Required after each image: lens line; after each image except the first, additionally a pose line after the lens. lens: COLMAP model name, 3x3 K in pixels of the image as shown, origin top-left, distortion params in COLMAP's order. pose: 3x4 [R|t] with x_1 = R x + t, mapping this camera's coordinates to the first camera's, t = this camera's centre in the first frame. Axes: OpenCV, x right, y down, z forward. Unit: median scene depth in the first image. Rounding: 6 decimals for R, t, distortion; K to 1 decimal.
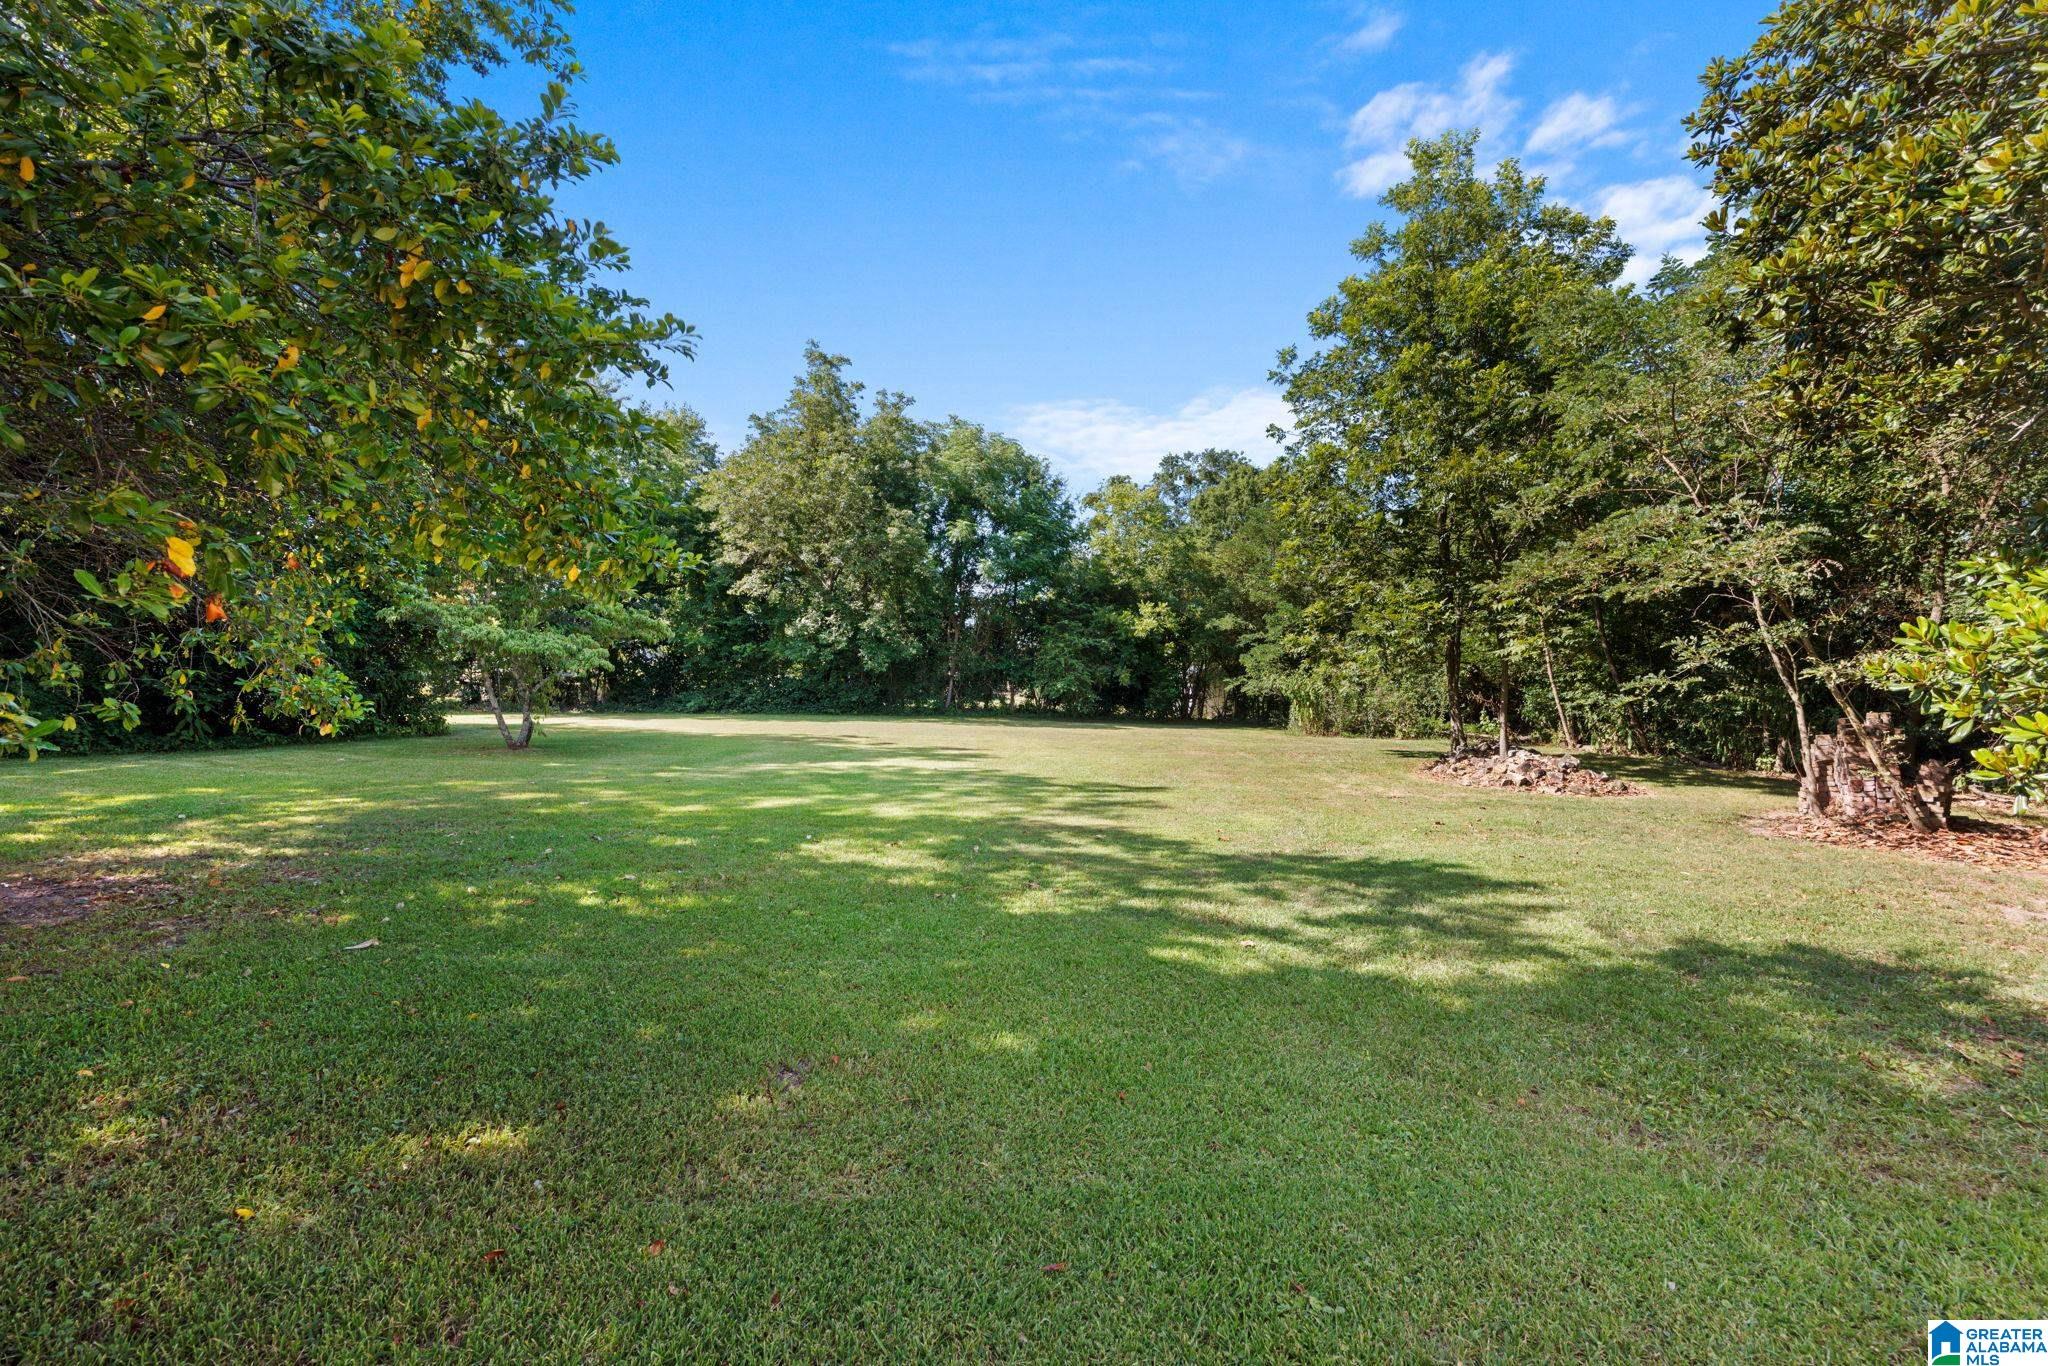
lens RADIAL K [[821.6, 0, 1023.8], [0, 821.6, 687.1], [0, 0, 1]] dist [-0.000307, -0.000124]
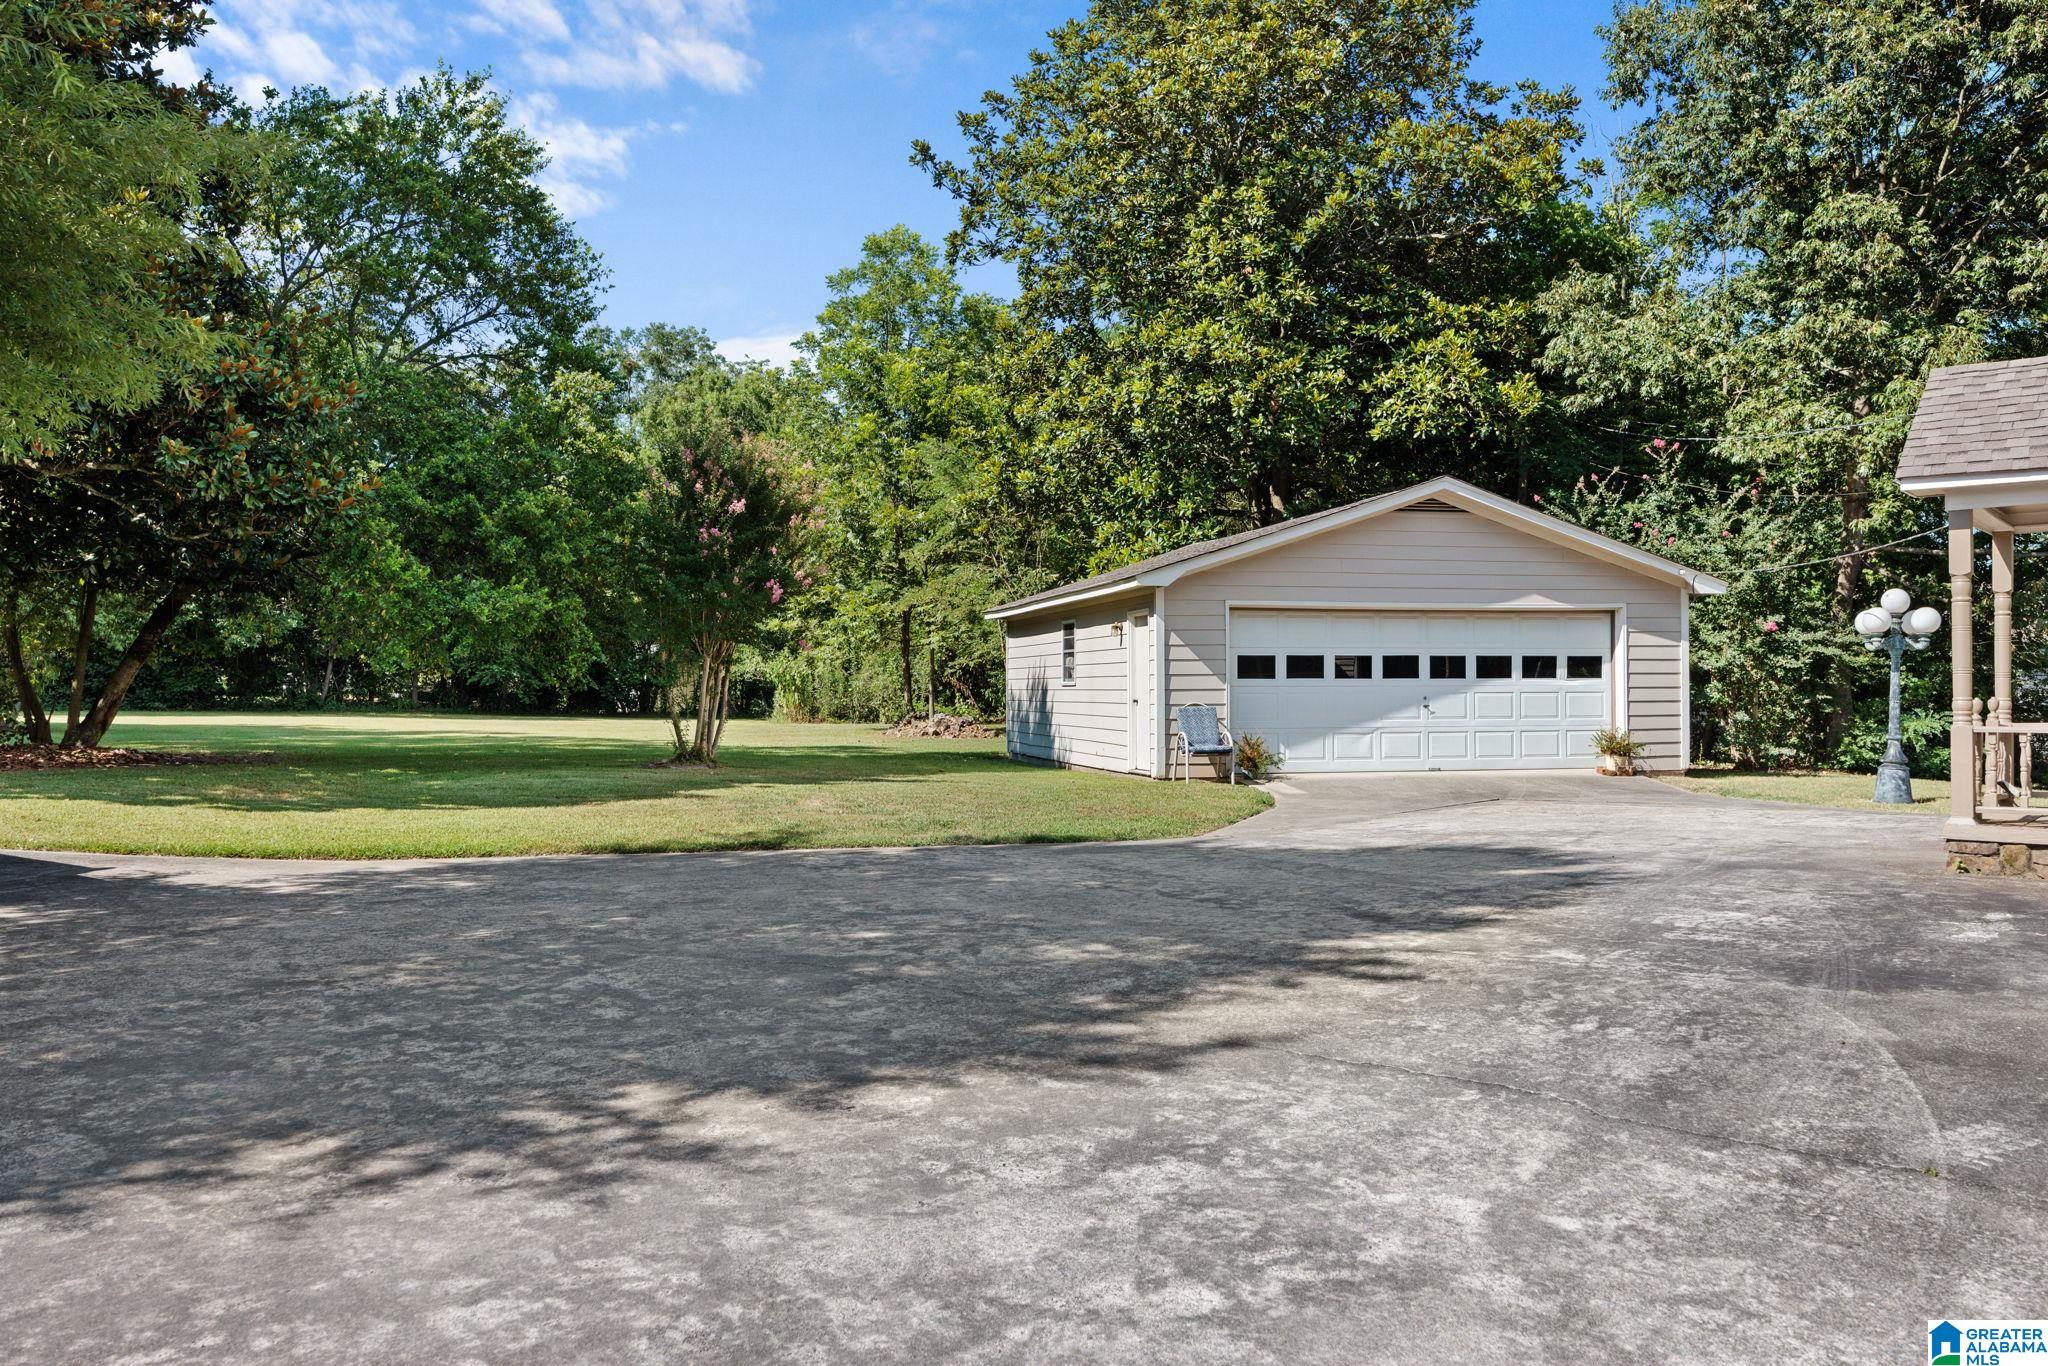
lens RADIAL K [[1607.0, 0, 1024.6], [0, 1607.0, 669.5], [0, 0, 1]] dist [-0.003433, 0.001314]
pose [[0.890821, 0.000519, 0.454354, -0.339844], [0.002545, 0.999978, -0.006133, 0.015247], [-0.454347, 0.006620, 0.890800, -1.015957]]
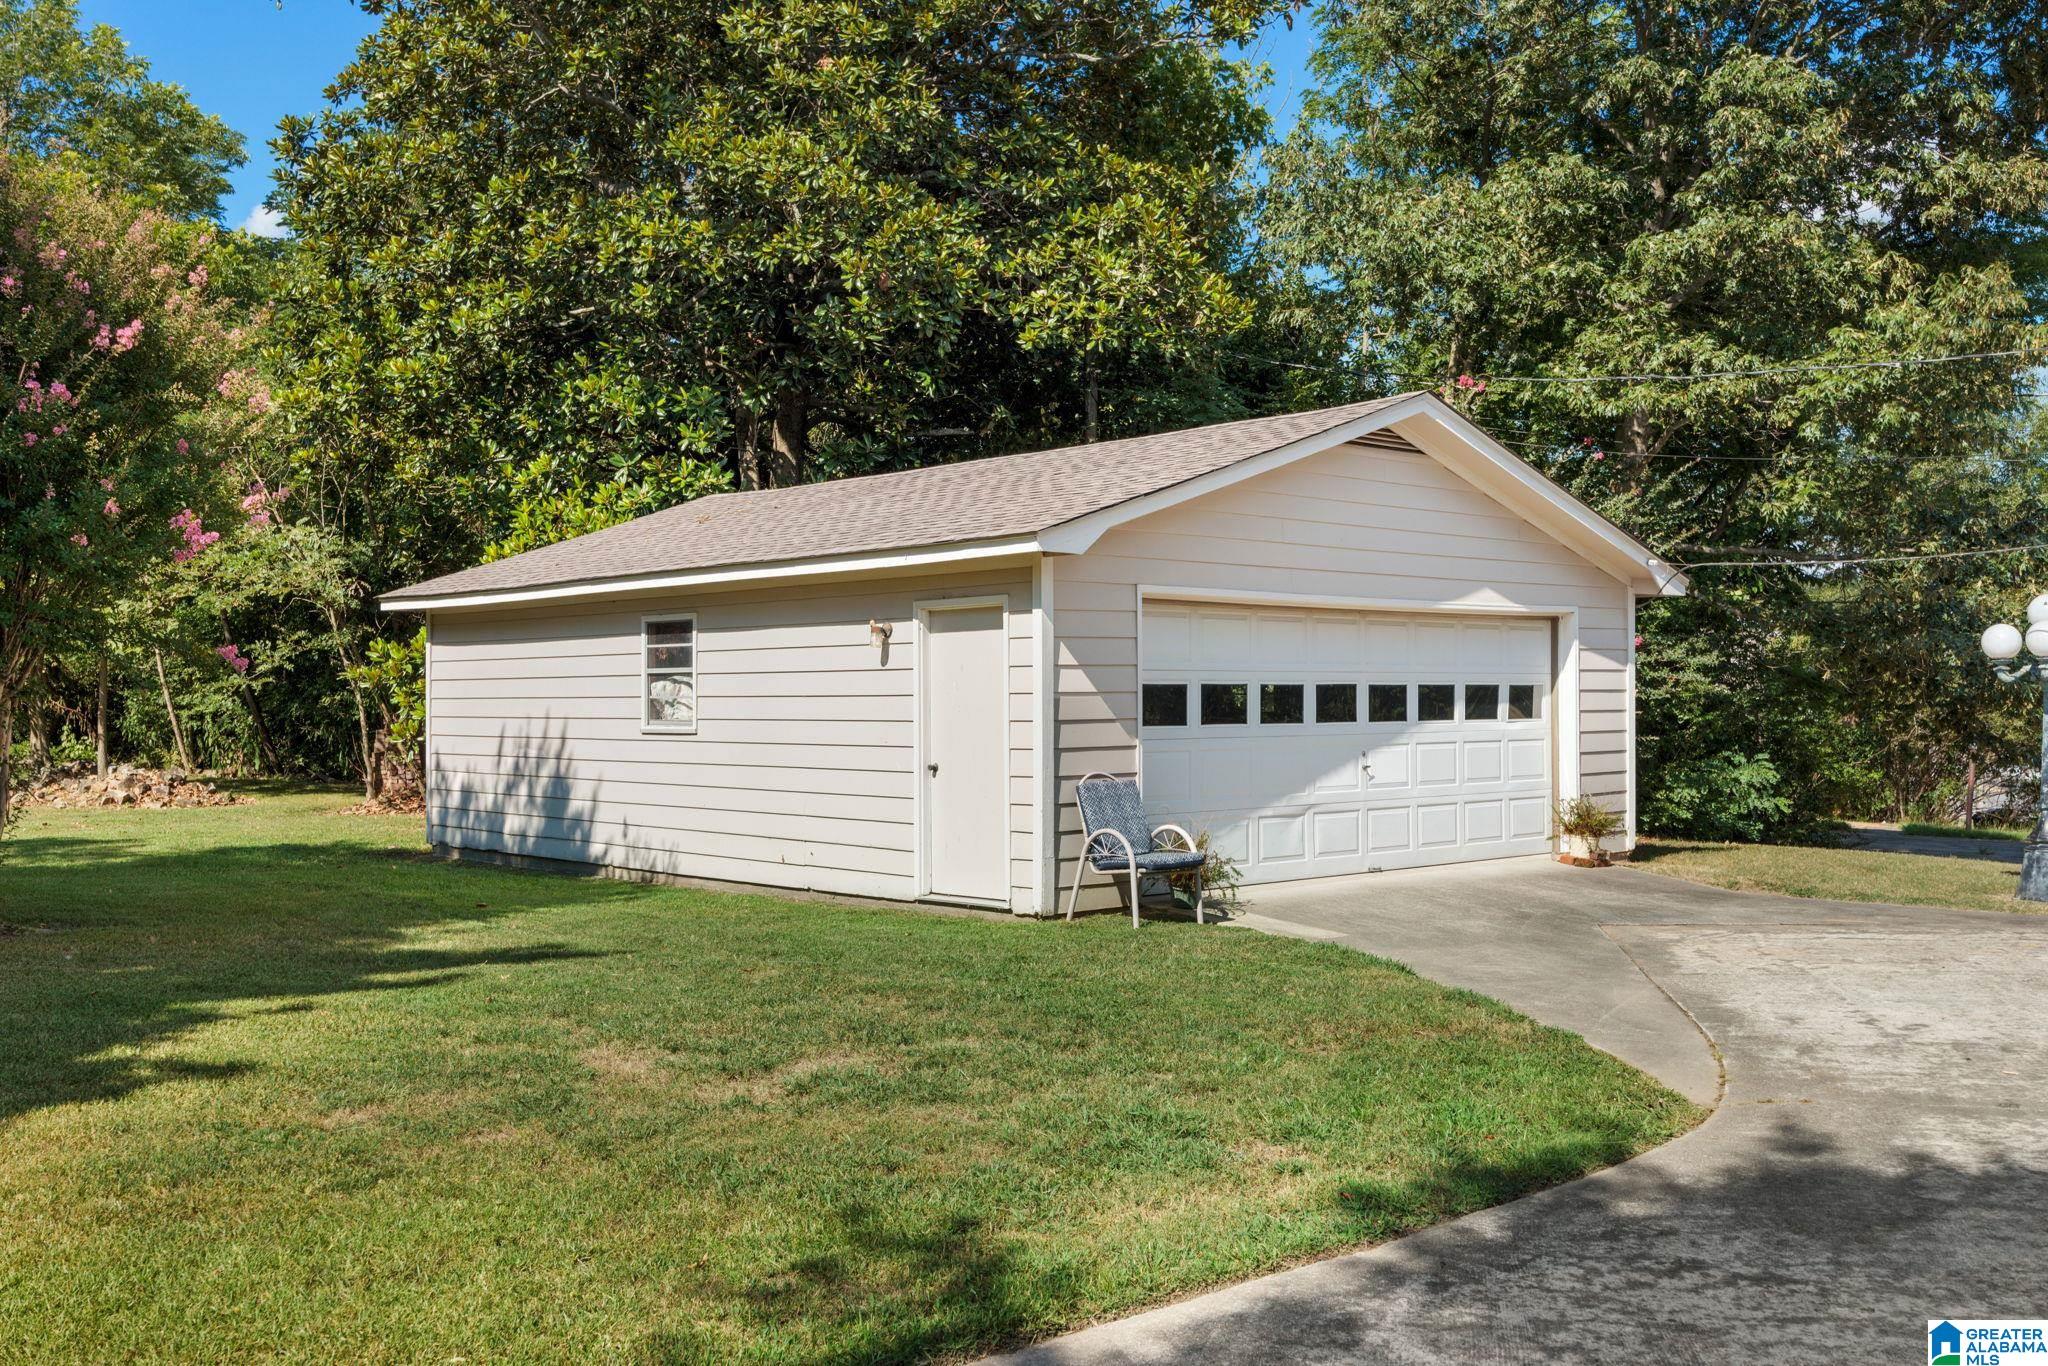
lens RADIAL K [[1889.5, 0, 1022.7], [0, 1889.5, 704.7], [0, 0, 1]] dist [-0.013818, 0.000000]
pose [[0.547407, -0.007395, 0.836834, -0.337543], [0.002534, 0.999971, 0.007179, 0.003972], [-0.836863, -0.001809, 0.547410, -0.553323]]
